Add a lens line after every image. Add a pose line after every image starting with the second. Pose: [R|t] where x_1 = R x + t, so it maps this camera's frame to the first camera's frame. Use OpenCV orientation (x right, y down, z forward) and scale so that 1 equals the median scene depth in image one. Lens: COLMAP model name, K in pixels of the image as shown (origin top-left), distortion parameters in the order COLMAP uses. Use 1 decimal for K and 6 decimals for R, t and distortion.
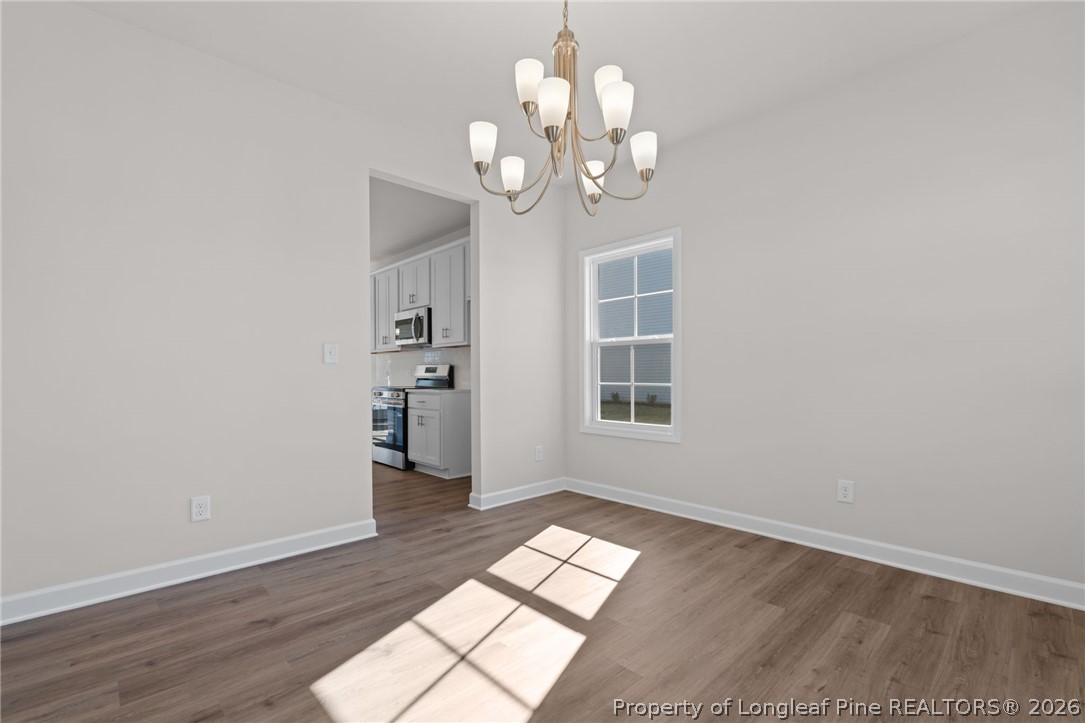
lens RADIAL K [[472.5, 0, 534.3], [0, 472.5, 382.8], [0, 0, 1]] dist [-0.009284, 0.000137]
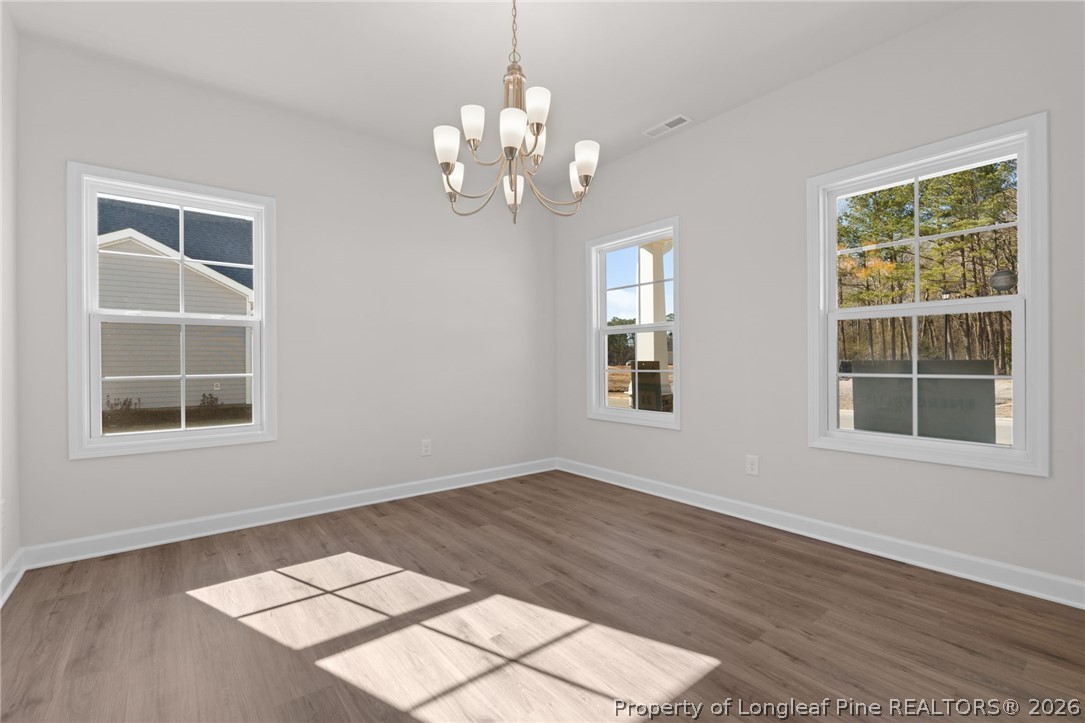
lens RADIAL K [[472.5, 0, 544.6], [0, 472.5, 361.2], [0, 0, 1]] dist [-0.009284, 0.000137]
pose [[0.094487, 0.000794, 0.995526, -0.682793], [0.025120, 0.999679, -0.003182, -0.007308], [-0.995209, 0.025309, 0.094436, 0.523682]]
